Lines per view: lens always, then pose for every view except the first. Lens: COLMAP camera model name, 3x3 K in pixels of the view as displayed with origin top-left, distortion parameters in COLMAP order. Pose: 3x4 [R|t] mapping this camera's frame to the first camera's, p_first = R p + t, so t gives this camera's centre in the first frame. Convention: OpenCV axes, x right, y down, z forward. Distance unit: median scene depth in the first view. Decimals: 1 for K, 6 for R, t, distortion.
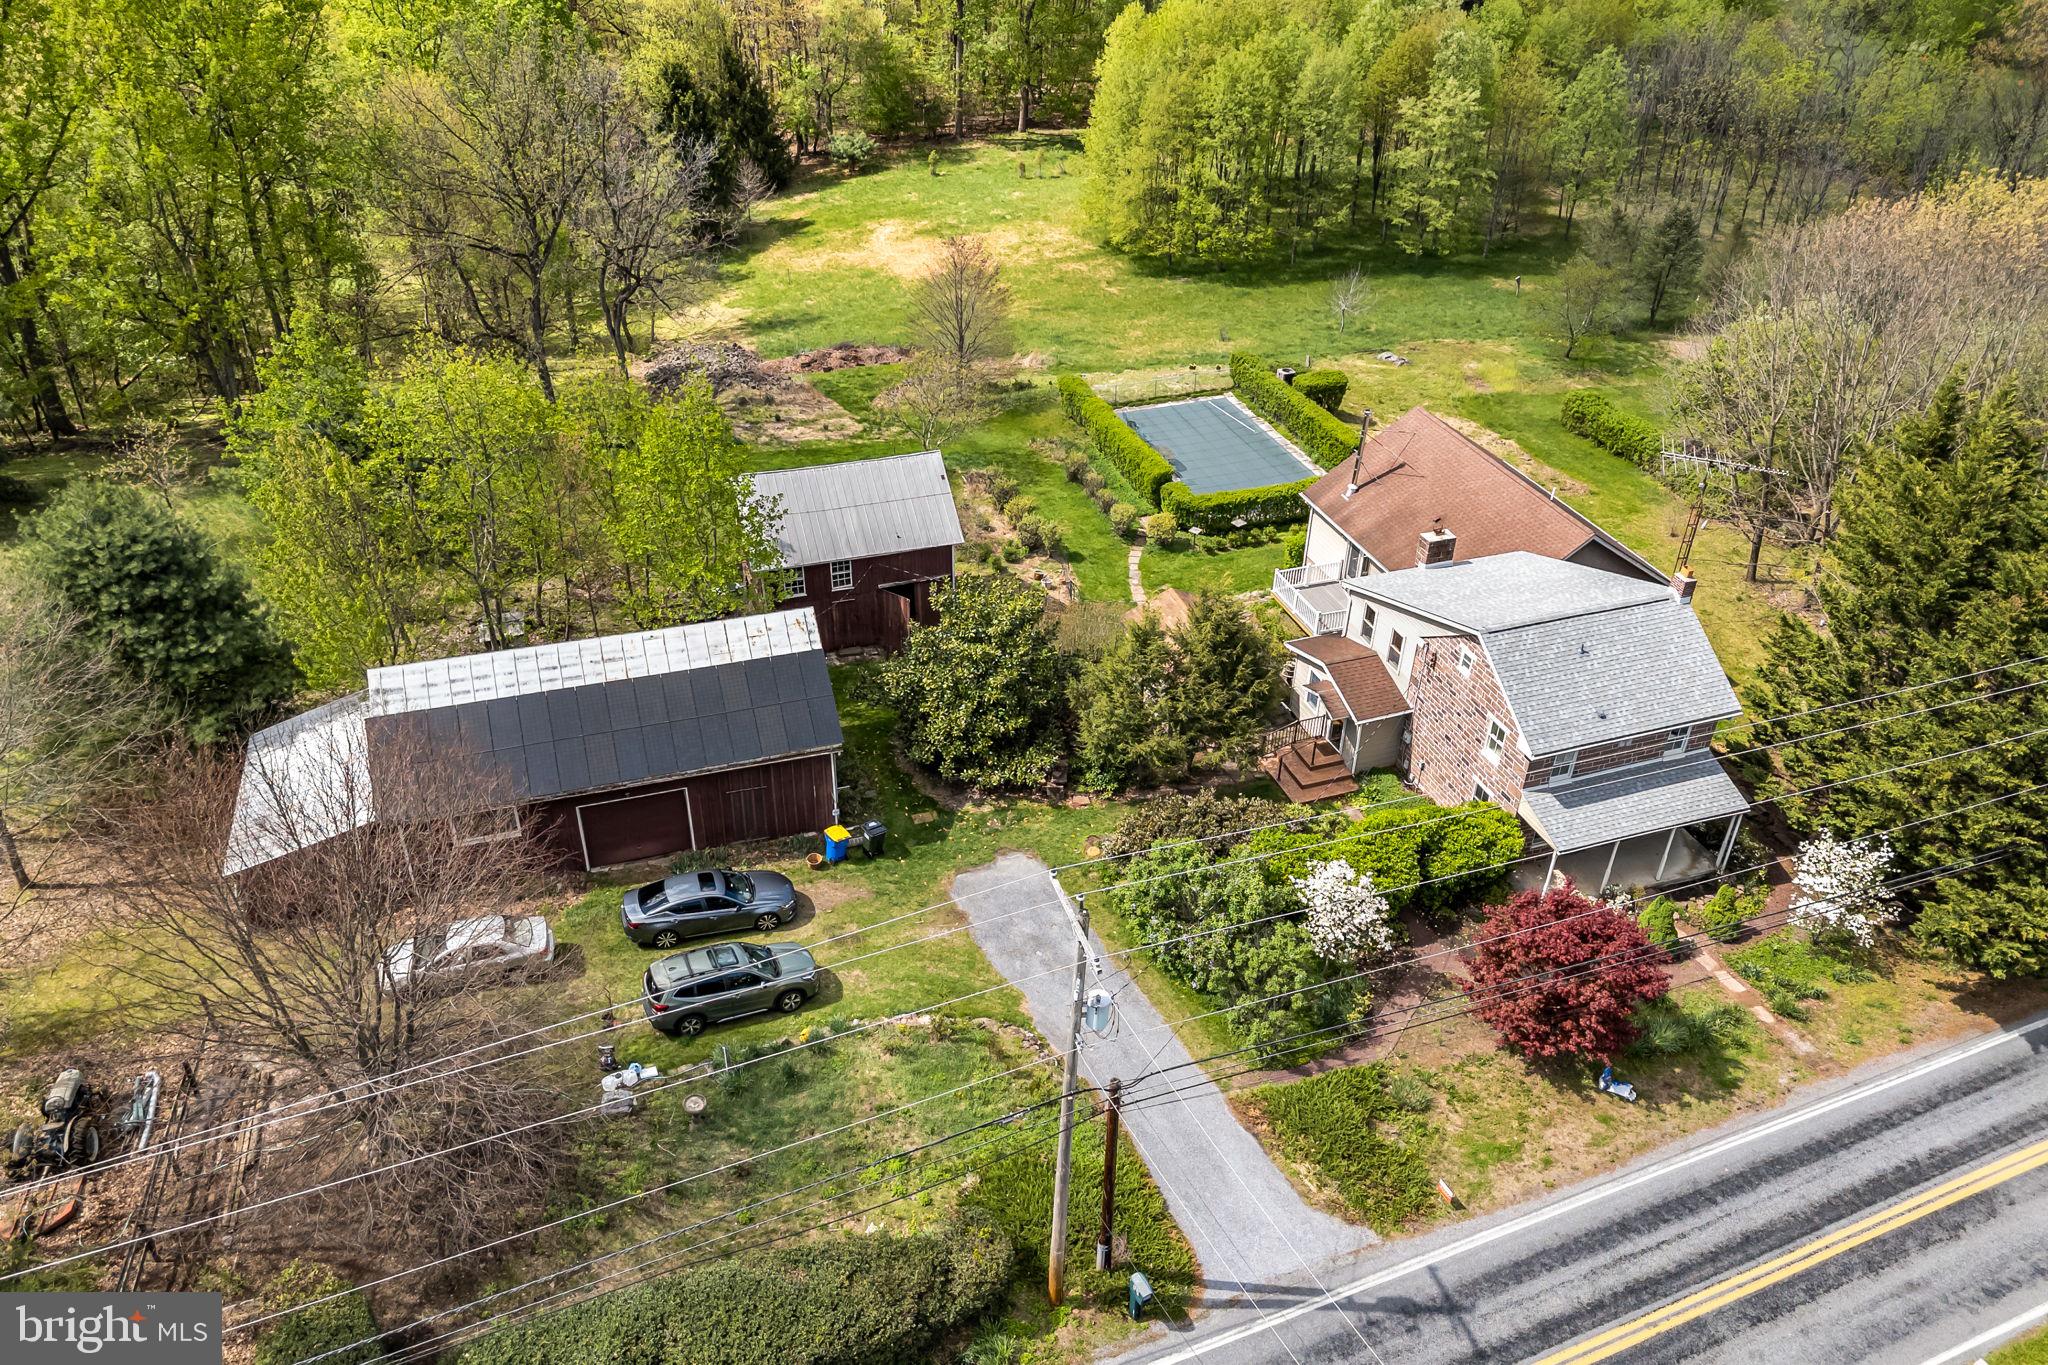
lens RADIAL K [[1514.3, 0, 1018.8], [0, 1514.3, 698.3], [0, 0, 1]] dist [0.066172, -0.052978]
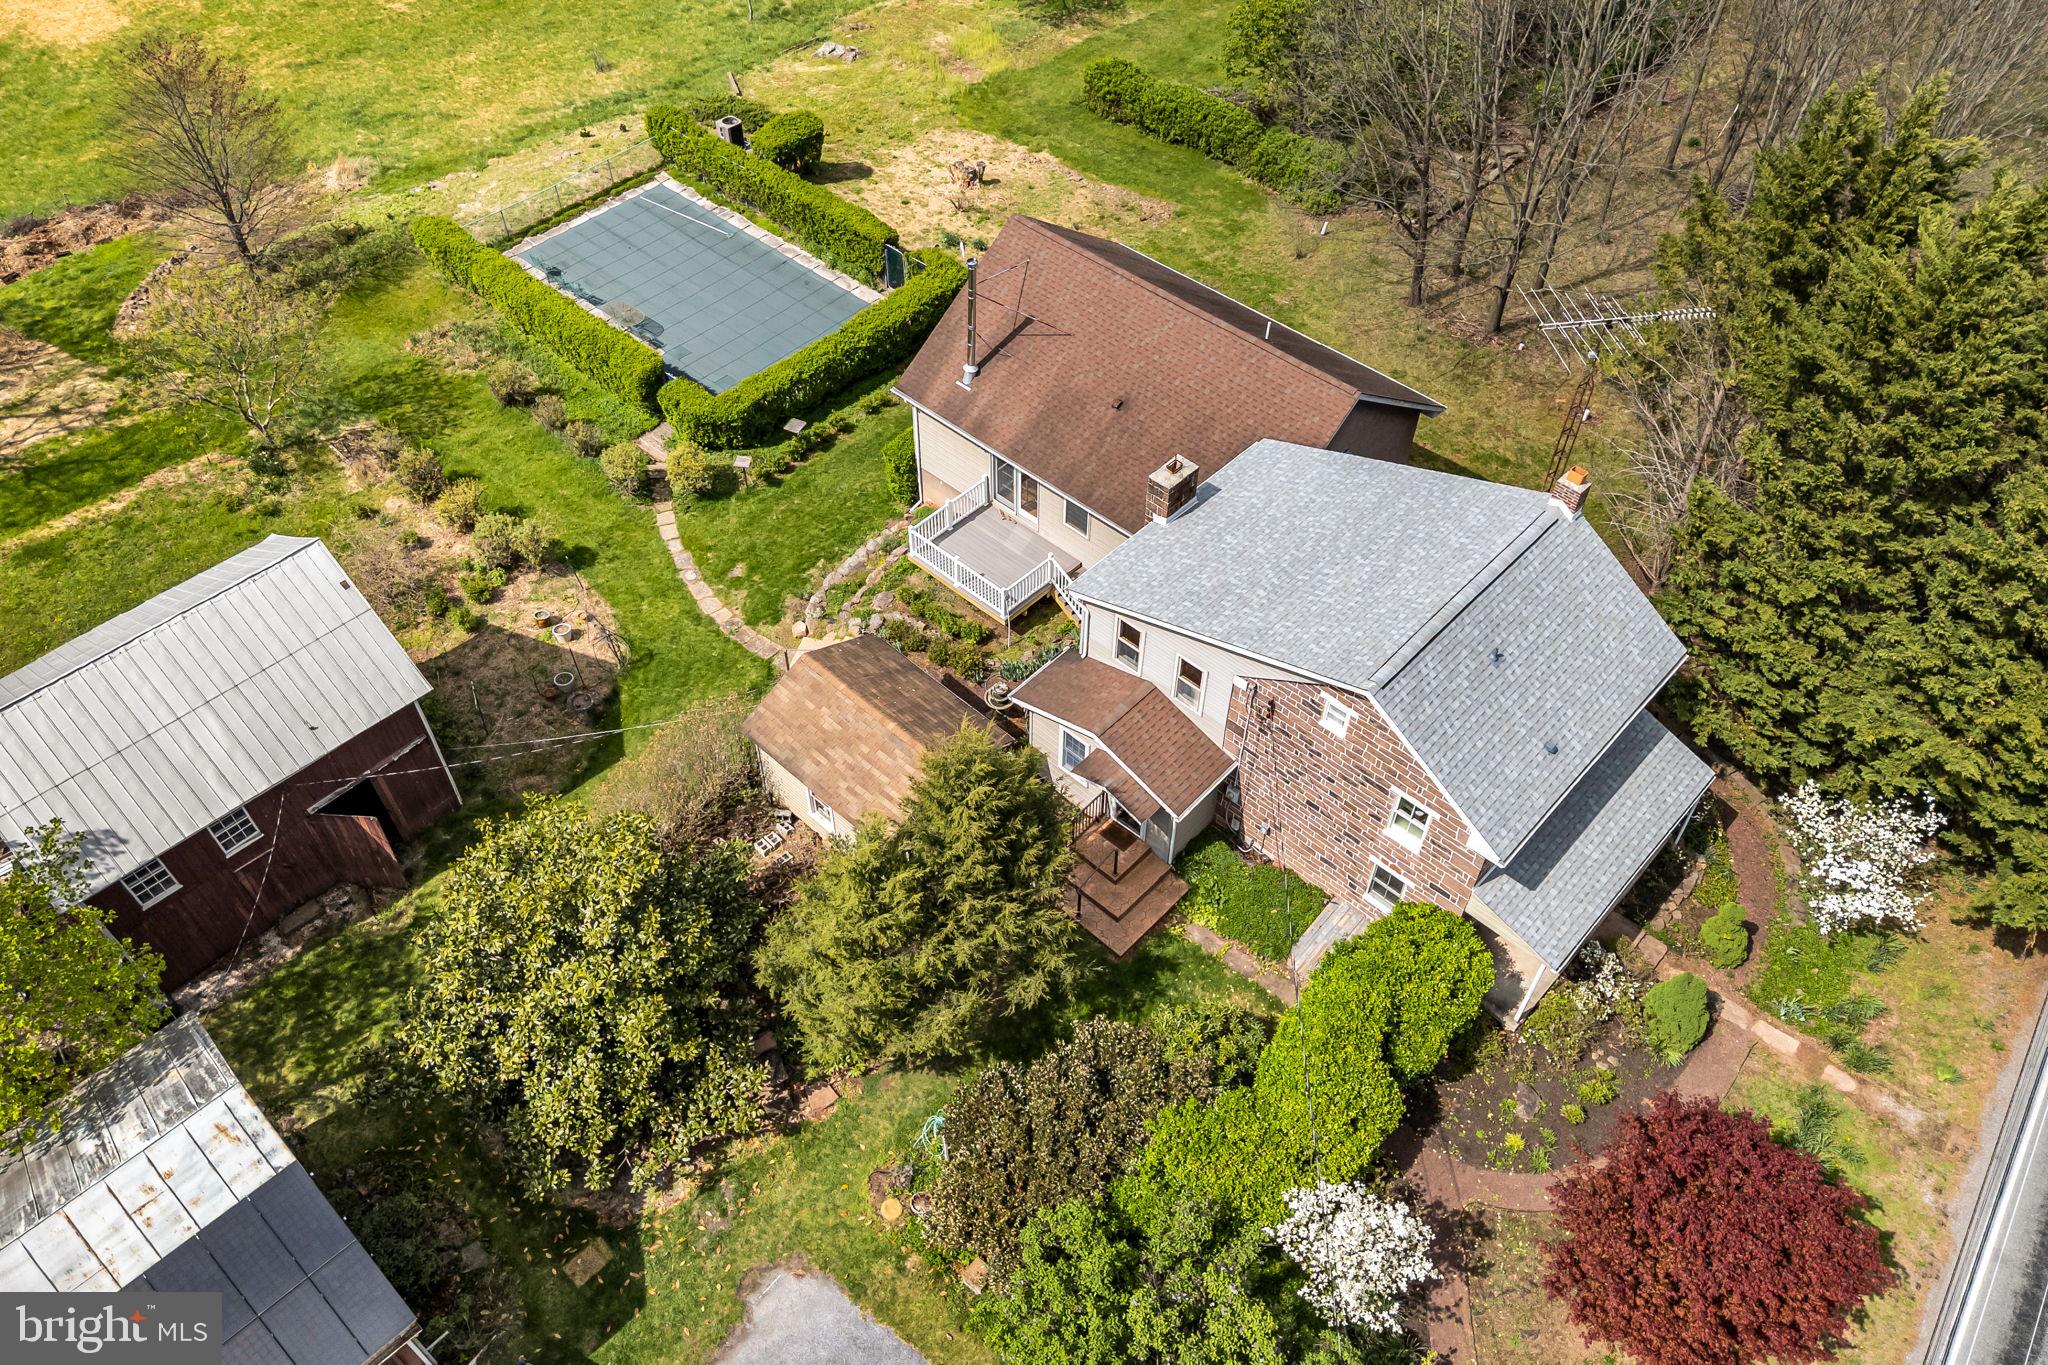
lens RADIAL K [[1514.3, 0, 1033.7], [0, 1514.3, 666.3], [0, 0, 1]] dist [0.066172, -0.052978]
pose [[0.883473, -0.355108, 0.305570, -0.007424], [0.270979, 0.919422, 0.285013, -0.190996], [-0.382159, -0.168998, 0.908512, 0.336486]]
